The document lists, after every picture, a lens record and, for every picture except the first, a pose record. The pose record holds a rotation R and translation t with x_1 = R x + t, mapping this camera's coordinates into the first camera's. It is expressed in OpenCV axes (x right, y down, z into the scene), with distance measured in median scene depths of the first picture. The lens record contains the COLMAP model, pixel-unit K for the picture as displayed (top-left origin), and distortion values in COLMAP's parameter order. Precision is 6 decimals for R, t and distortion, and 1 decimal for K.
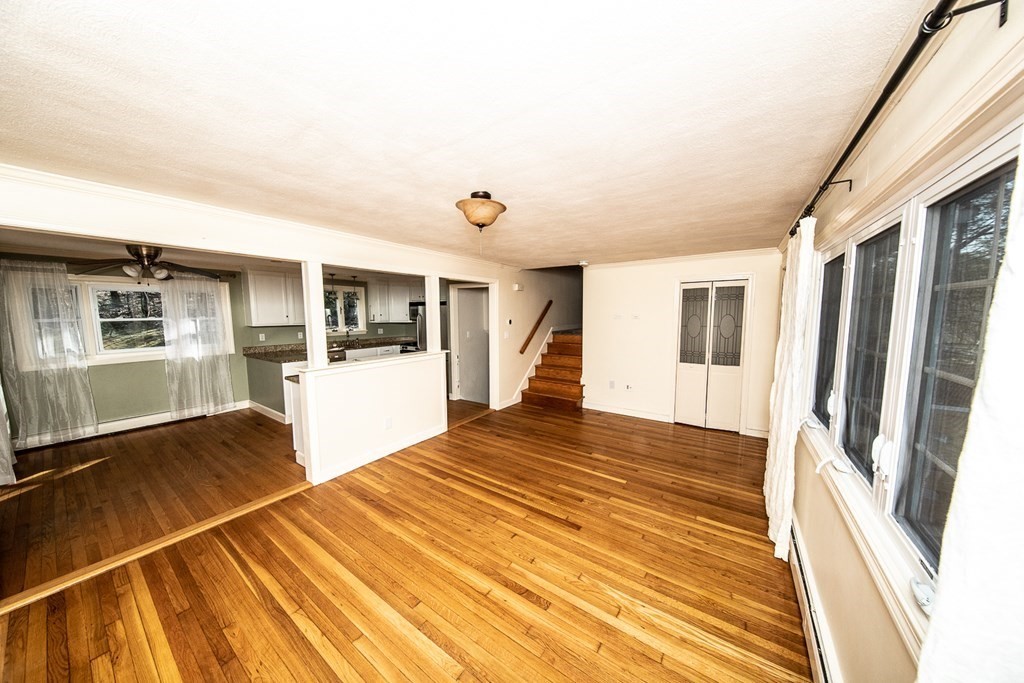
lens RADIAL K [[323.8, 0, 514.2], [0, 323.8, 345.0], [0, 0, 1]] dist [0.010684, -0.004523]
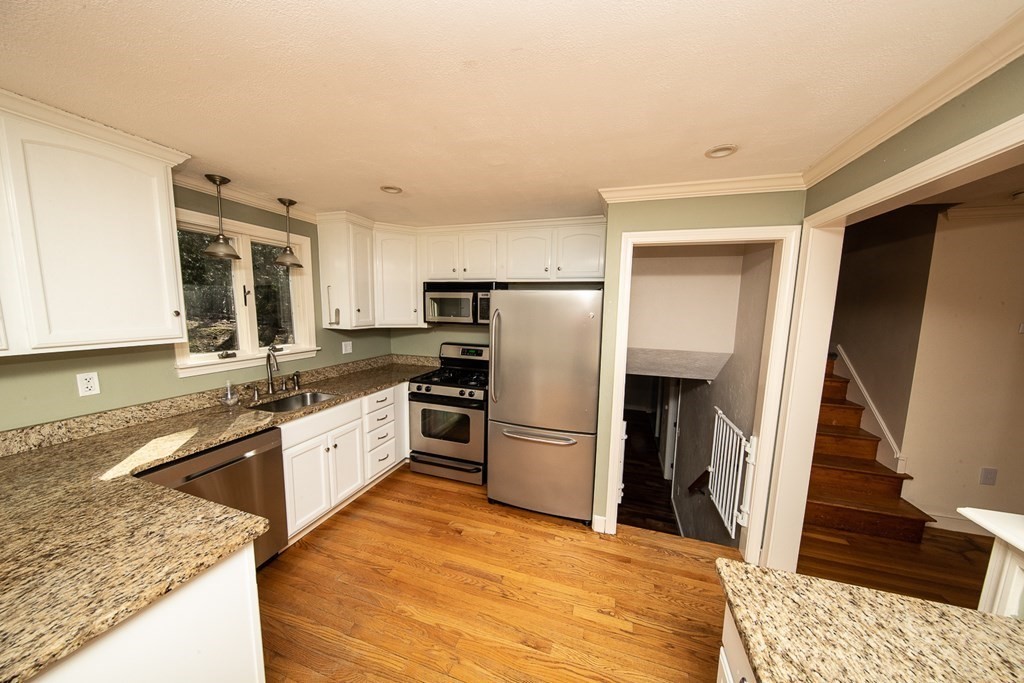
lens RADIAL K [[323.8, 0, 514.2], [0, 323.8, 345.0], [0, 0, 1]] dist [0.010684, -0.004523]
pose [[0.956449, -0.011421, 0.291675, -0.617125], [0.006307, 0.999810, 0.018468, -0.099513], [-0.291830, -0.015824, 0.956339, 0.999301]]
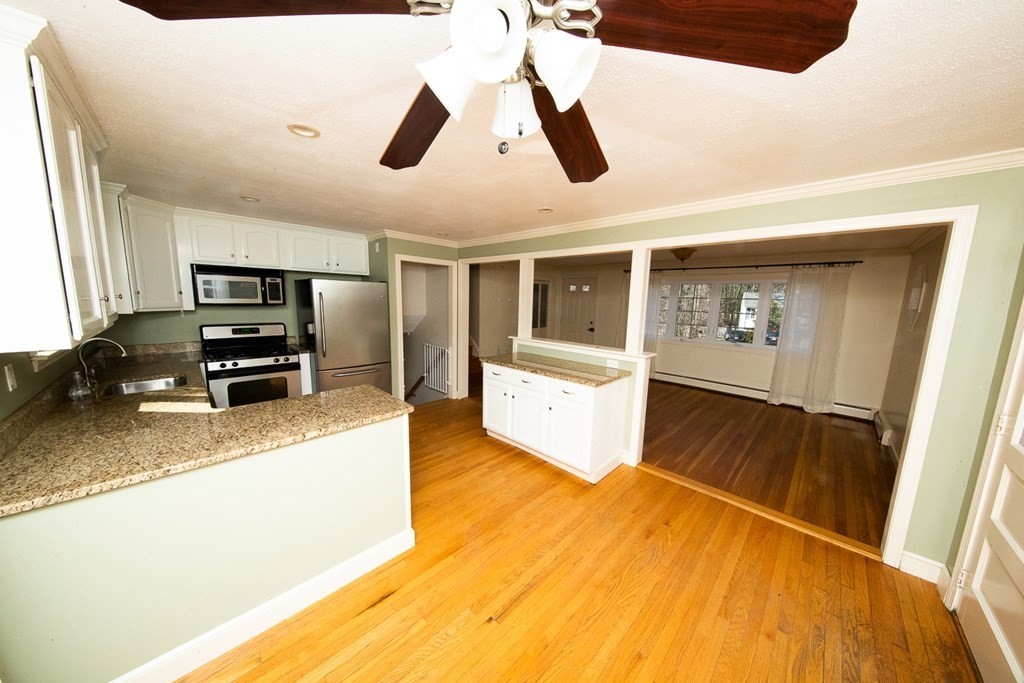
lens RADIAL K [[323.8, 0, 514.2], [0, 323.8, 345.0], [0, 0, 1]] dist [0.010684, -0.004523]
pose [[0.165105, -0.135010, 0.976992, -1.282411], [0.073199, 0.989532, 0.124372, -0.085263], [-0.983556, 0.050980, 0.173259, 0.921897]]
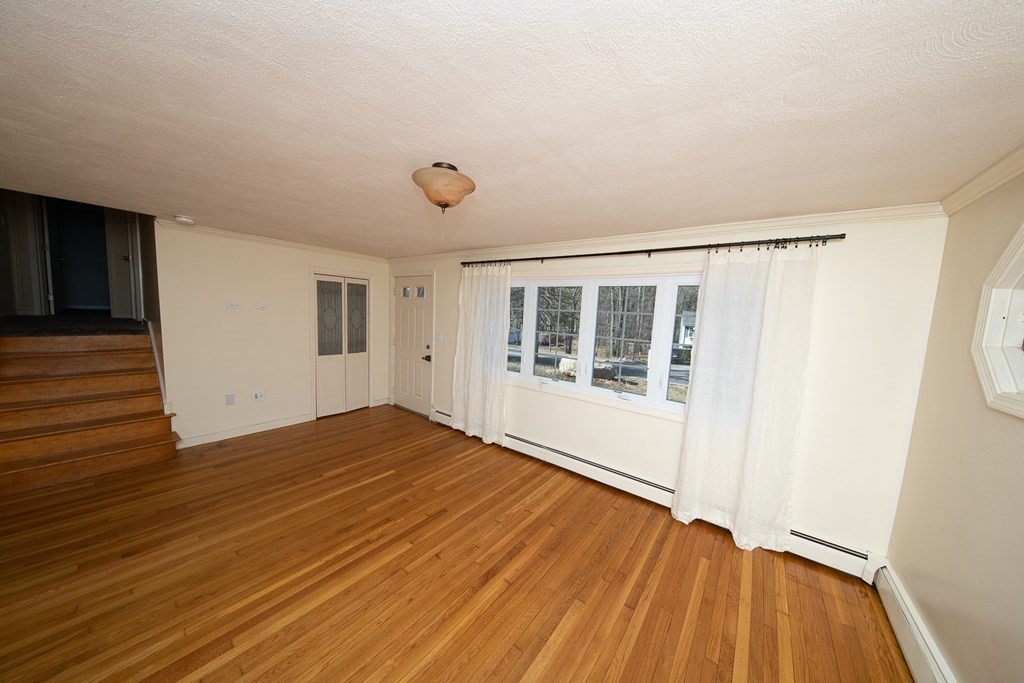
lens RADIAL K [[323.8, 0, 514.2], [0, 323.8, 345.0], [0, 0, 1]] dist [0.010684, -0.004523]
pose [[0.041197, -0.092621, 0.994849, -0.502028], [0.049241, 0.994672, 0.090566, -0.044123], [-0.997937, 0.045256, 0.045538, 0.427951]]
